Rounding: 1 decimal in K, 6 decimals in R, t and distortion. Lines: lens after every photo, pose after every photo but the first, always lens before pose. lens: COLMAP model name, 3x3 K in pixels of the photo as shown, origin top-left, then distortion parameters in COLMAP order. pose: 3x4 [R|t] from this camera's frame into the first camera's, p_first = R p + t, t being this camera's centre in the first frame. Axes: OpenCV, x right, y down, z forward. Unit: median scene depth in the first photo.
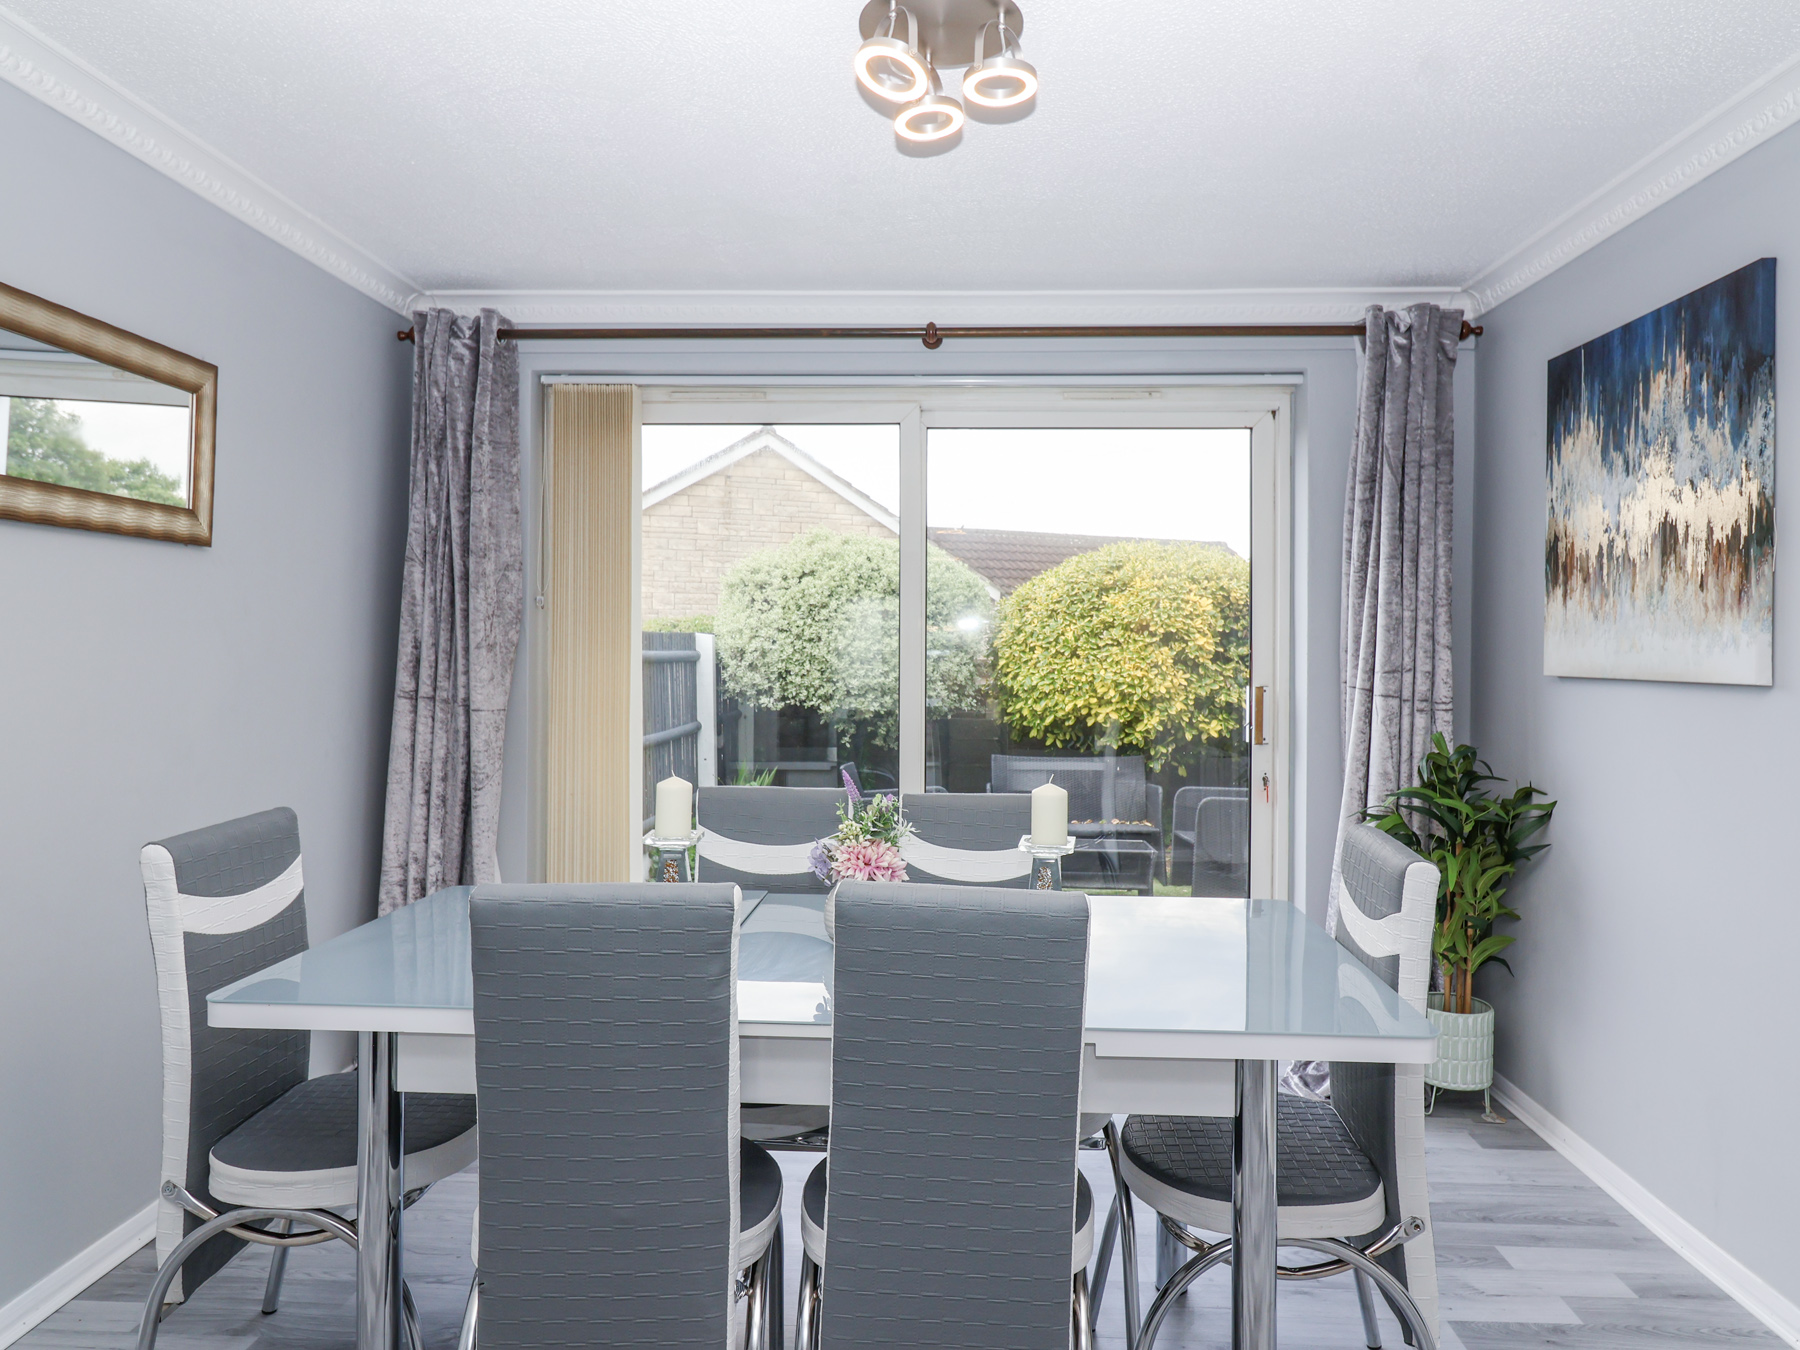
lens RADIAL K [[1062.0, 0, 899.5], [0, 1062.0, 681.9], [0, 0, 1]] dist [-0.003665, -0.001866]
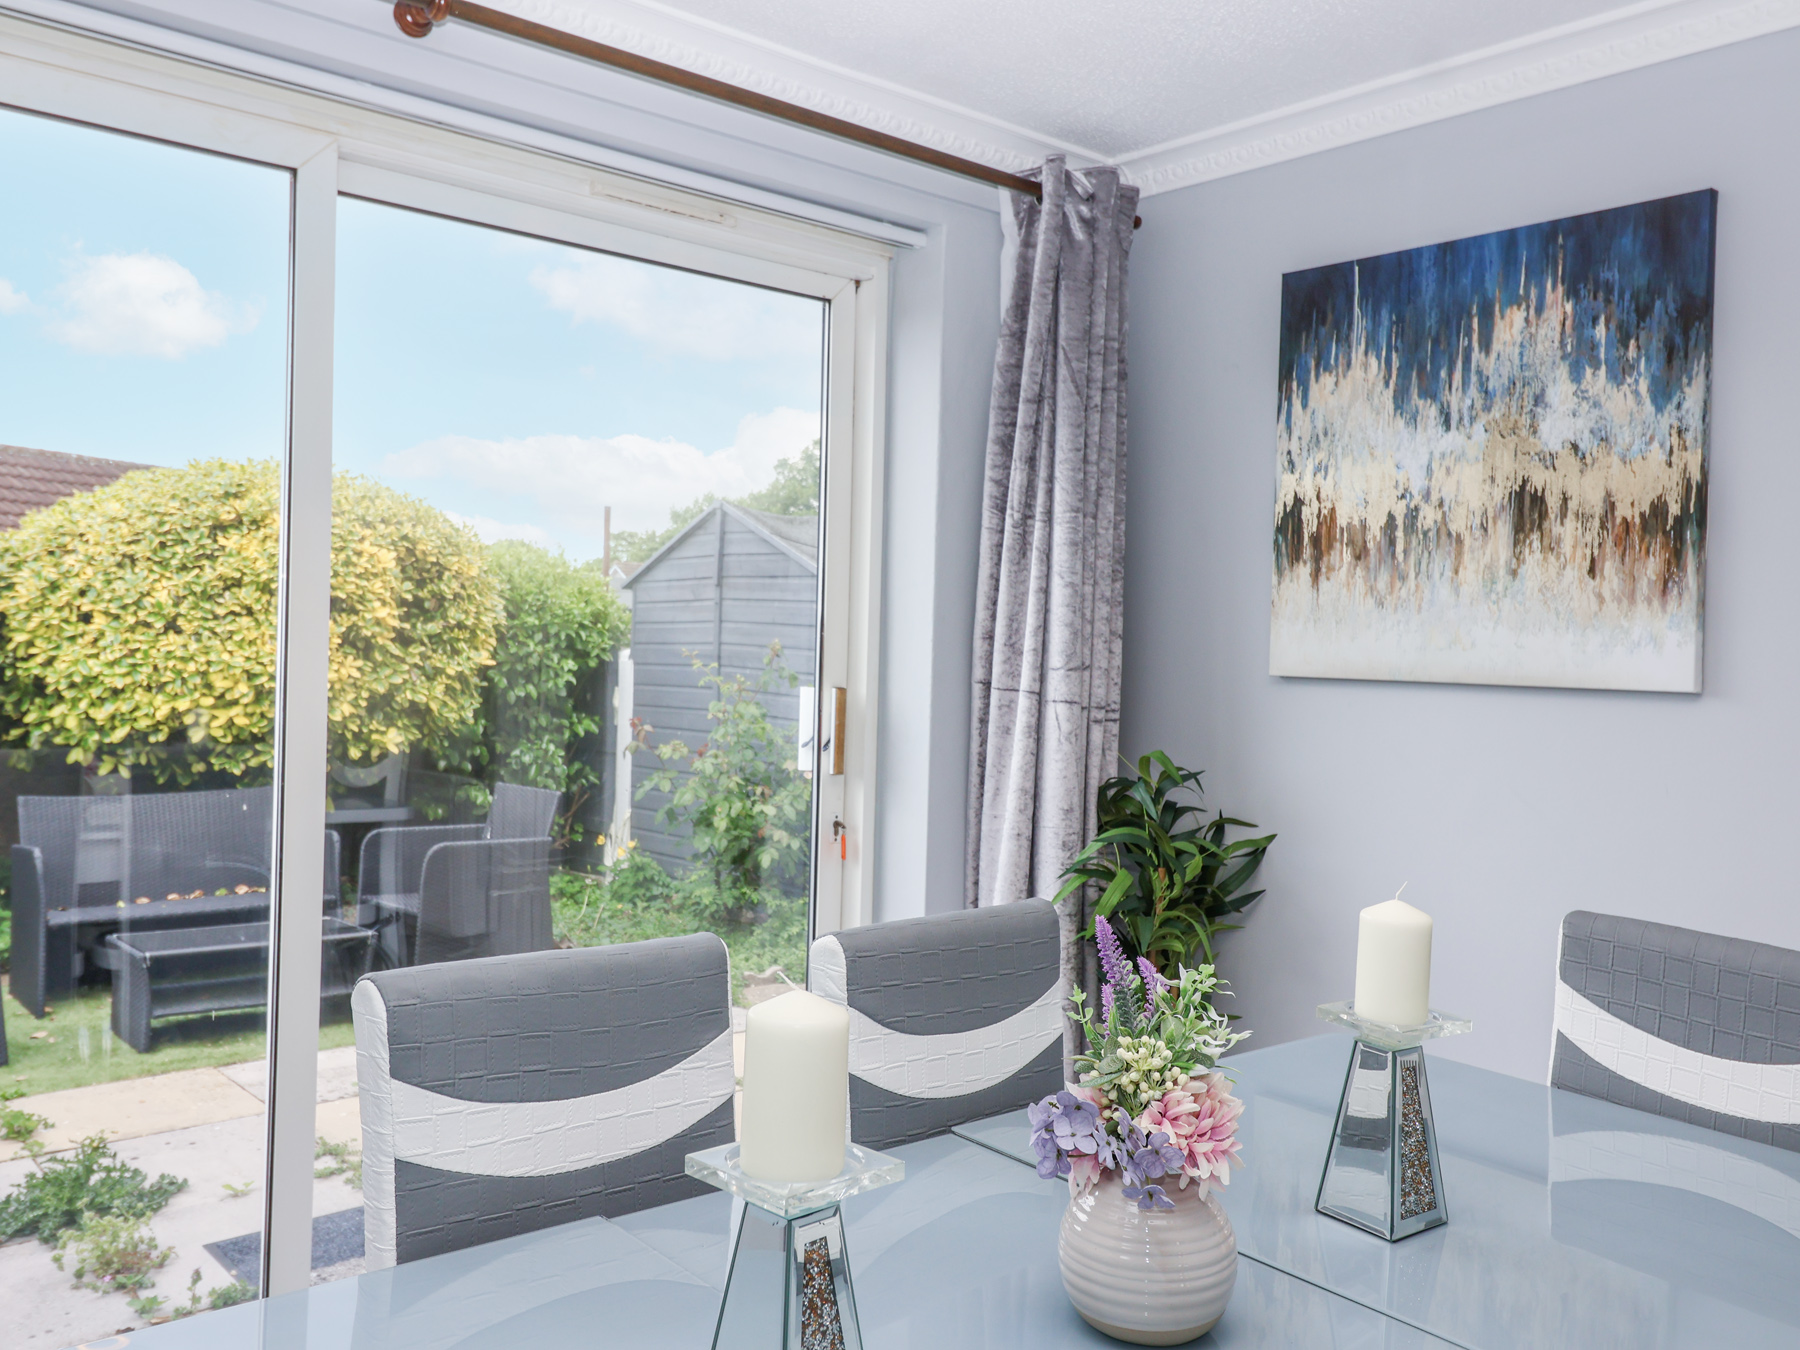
lens RADIAL K [[1421.8, 0, 900.0], [0, 1421.8, 657.3], [0, 0, 1]] dist [0.007379, 0.001187]
pose [[0.751146, 0.010700, 0.660049, -0.302870], [-0.004933, 0.999932, -0.010597, -0.007331], [-0.660117, 0.004704, 0.751148, 0.411778]]
